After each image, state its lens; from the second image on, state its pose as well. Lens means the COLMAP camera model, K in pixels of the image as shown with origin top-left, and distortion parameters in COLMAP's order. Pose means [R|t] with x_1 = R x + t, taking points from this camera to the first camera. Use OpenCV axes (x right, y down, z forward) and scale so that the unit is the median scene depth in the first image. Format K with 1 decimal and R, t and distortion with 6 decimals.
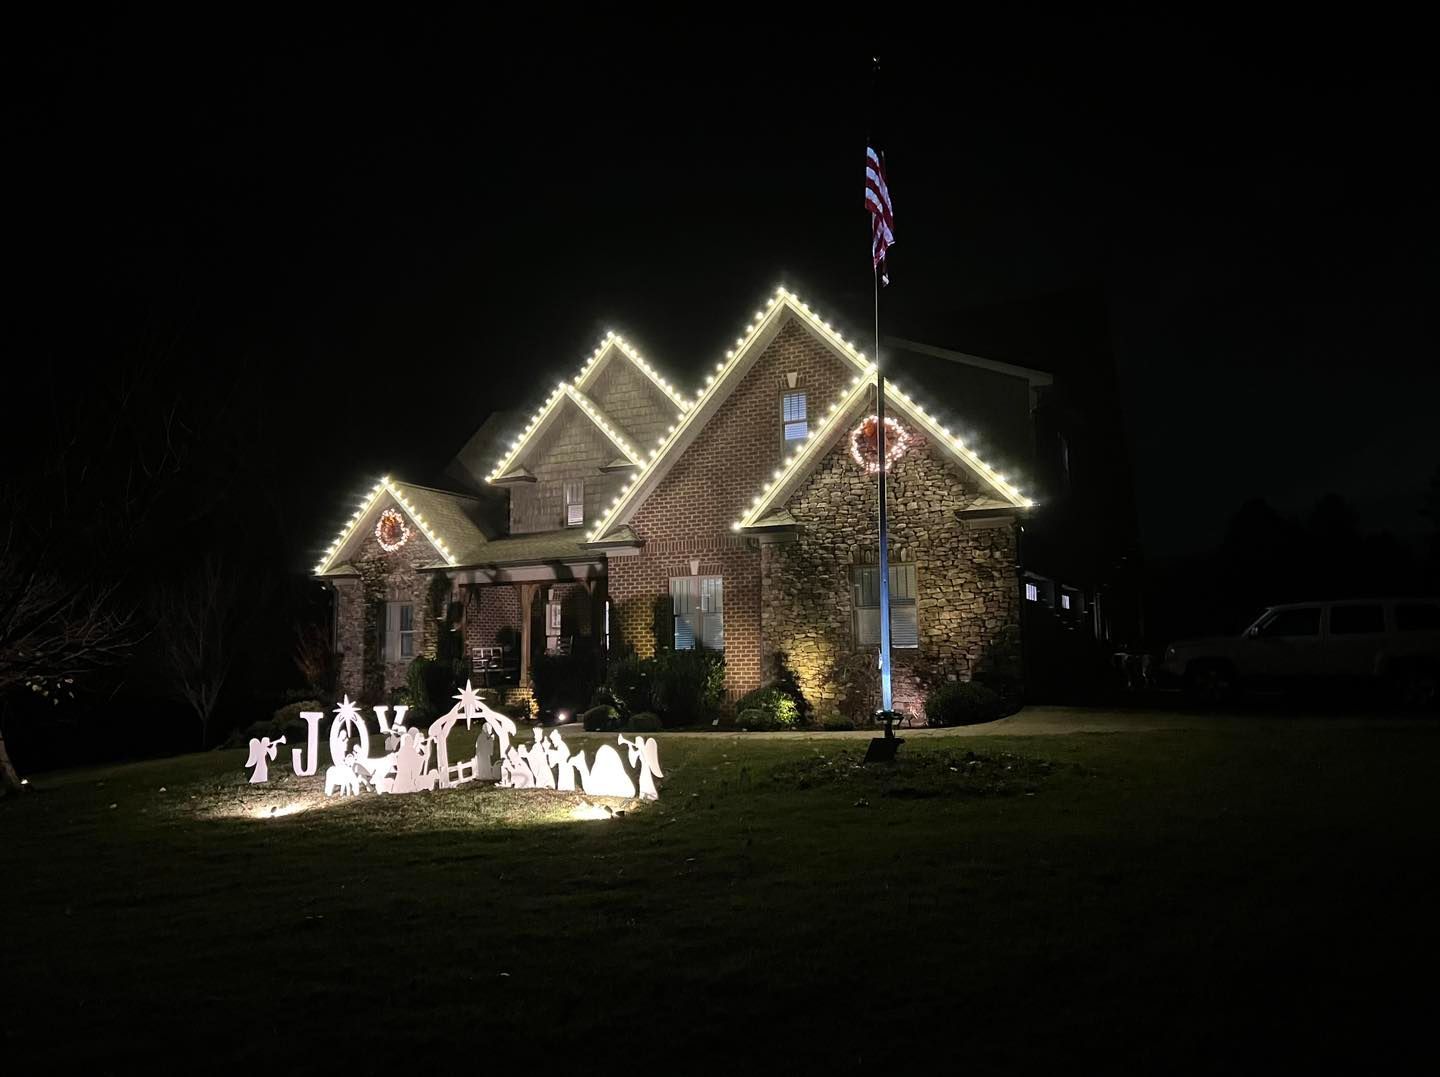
lens RADIAL K [[1053.7, 0, 724.6], [0, 1053.7, 533.4], [0, 0, 1]] dist [0.110159, -0.272660]
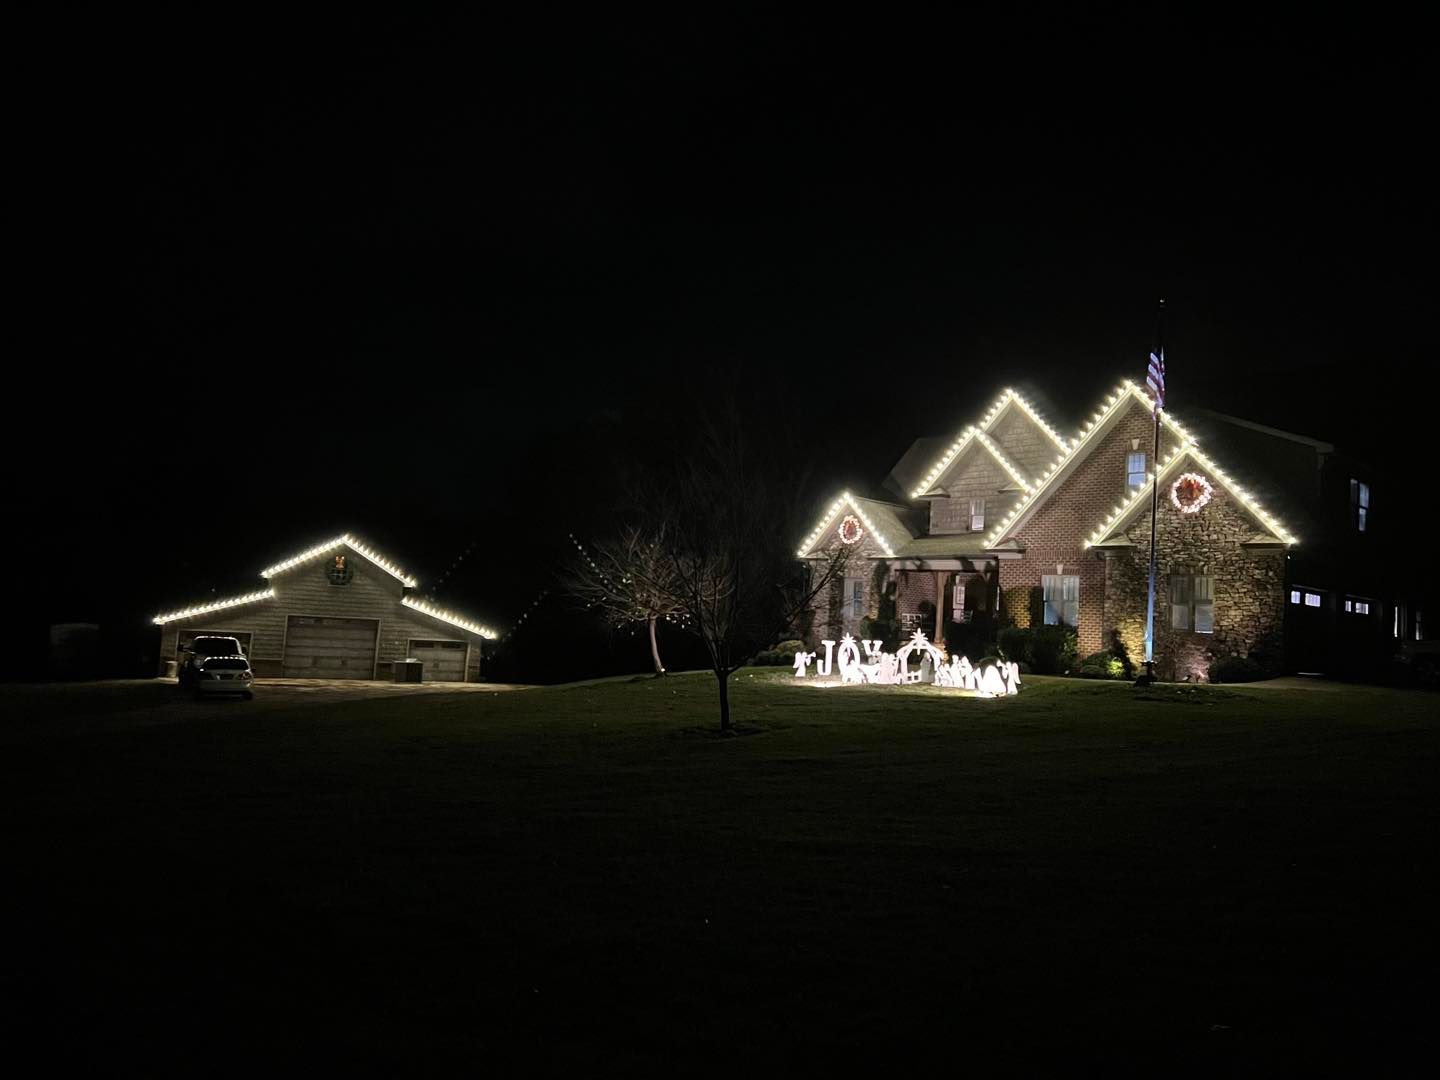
lens RADIAL K [[1053.7, 0, 724.6], [0, 1053.7, 534.9], [0, 0, 1]] dist [0.110159, -0.272660]
pose [[0.931083, 0.039610, -0.362650, 0.078347], [-0.029411, 0.999002, 0.033603, -0.056362], [0.363619, -0.020621, 0.931319, -0.600389]]
